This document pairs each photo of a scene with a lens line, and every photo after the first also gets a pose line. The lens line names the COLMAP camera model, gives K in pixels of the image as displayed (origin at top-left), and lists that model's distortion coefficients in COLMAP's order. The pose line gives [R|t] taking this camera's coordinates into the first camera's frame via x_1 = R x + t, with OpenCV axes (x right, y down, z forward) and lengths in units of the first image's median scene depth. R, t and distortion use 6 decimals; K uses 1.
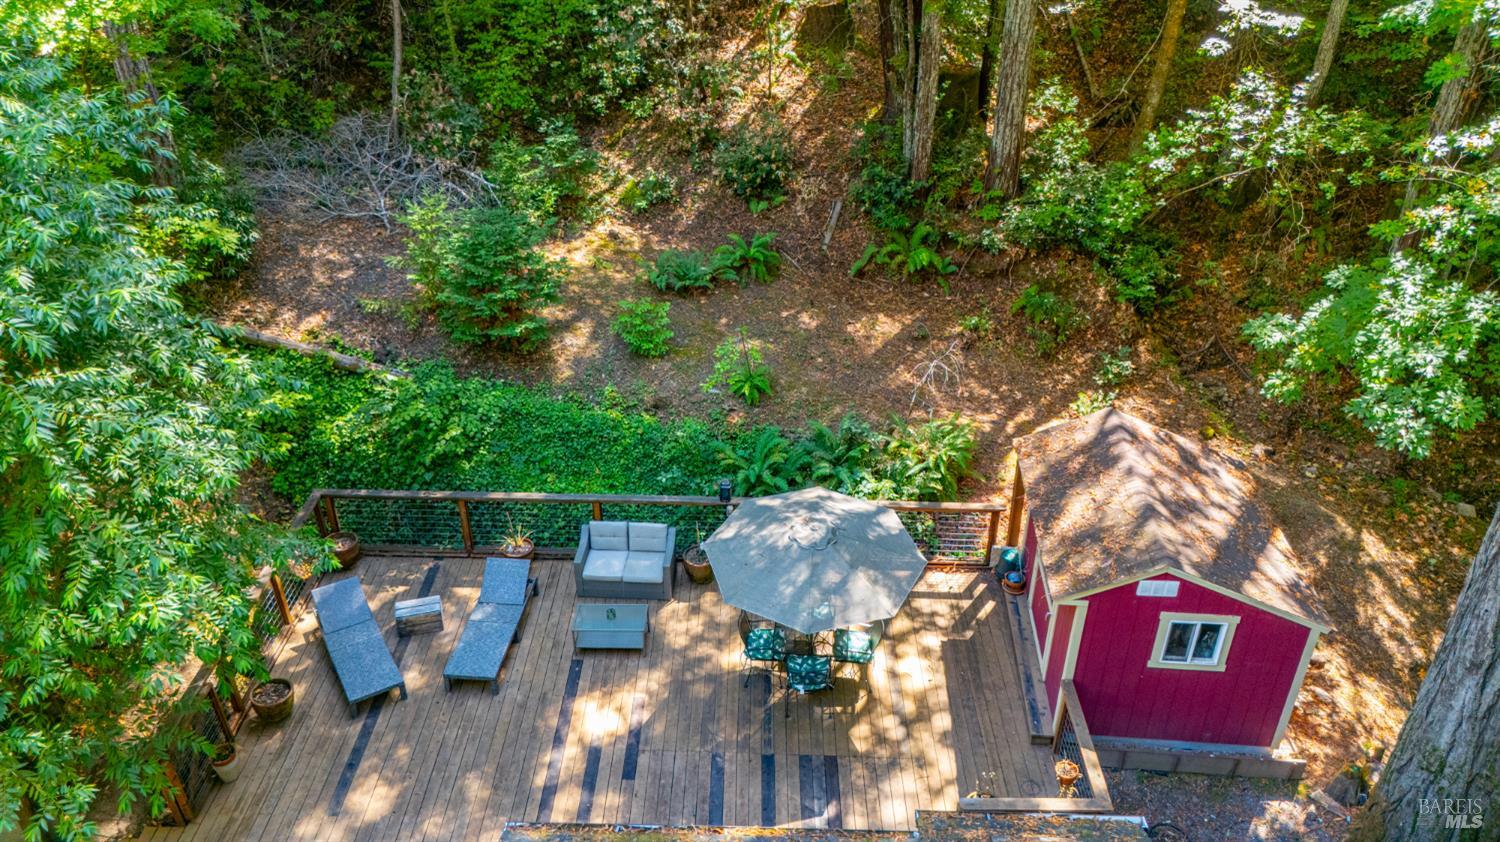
lens RADIAL K [[1103.8, 0, 750.0], [0, 1103.8, 421.0], [0, 0, 1]] dist [0.084206, -0.094878]
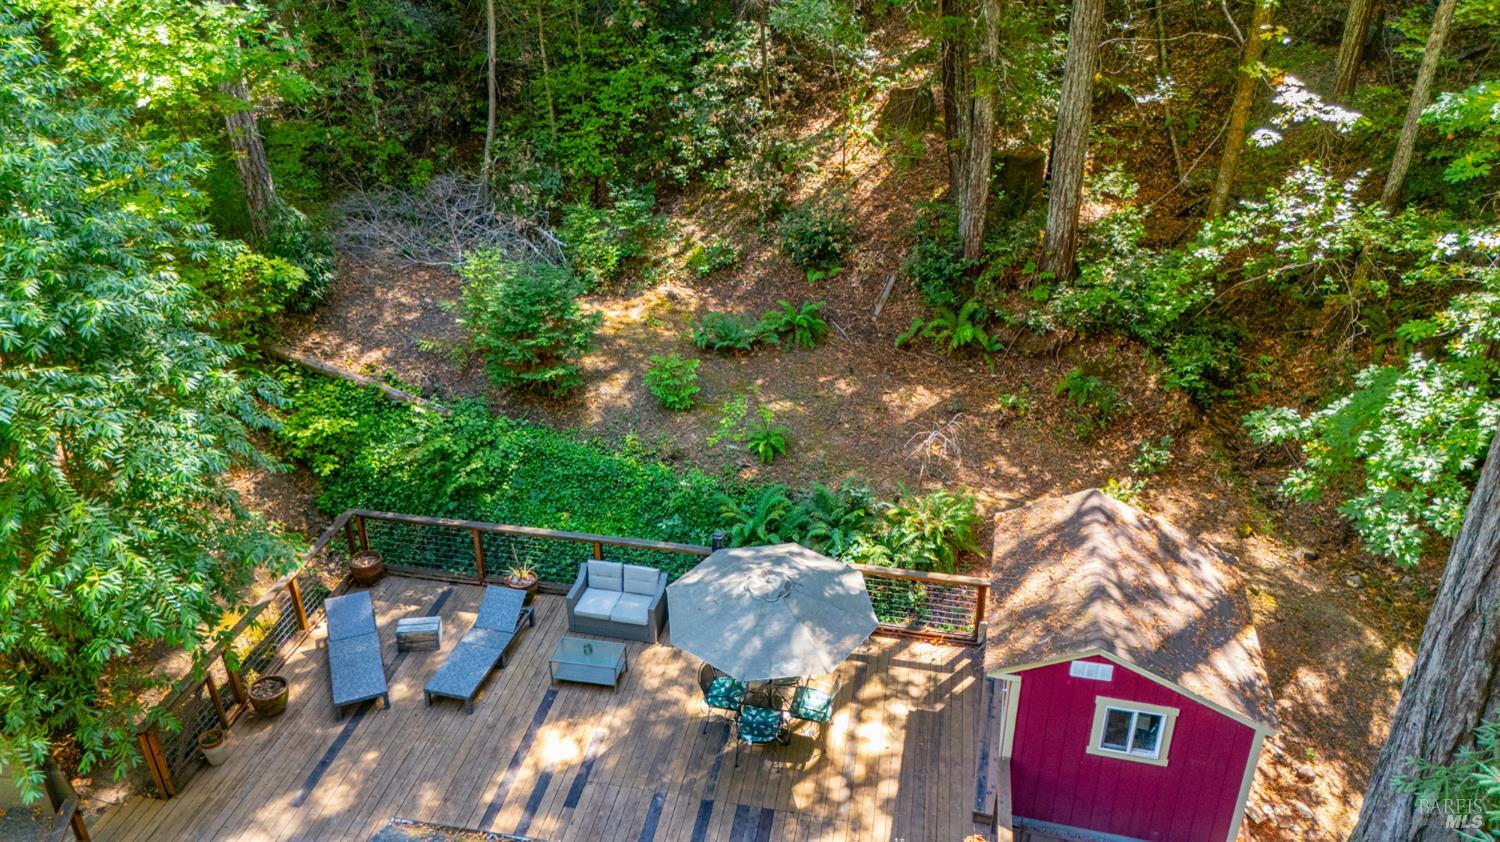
lens RADIAL K [[1103.8, 0, 750.0], [0, 1103.8, 421.0], [0, 0, 1]] dist [0.084206, -0.094878]
pose [[0.986897, 0.070803, -0.144988, 0.143169], [-0.080375, 0.994880, -0.061261, 0.011453], [0.139908, 0.072112, 0.987535, -0.021393]]
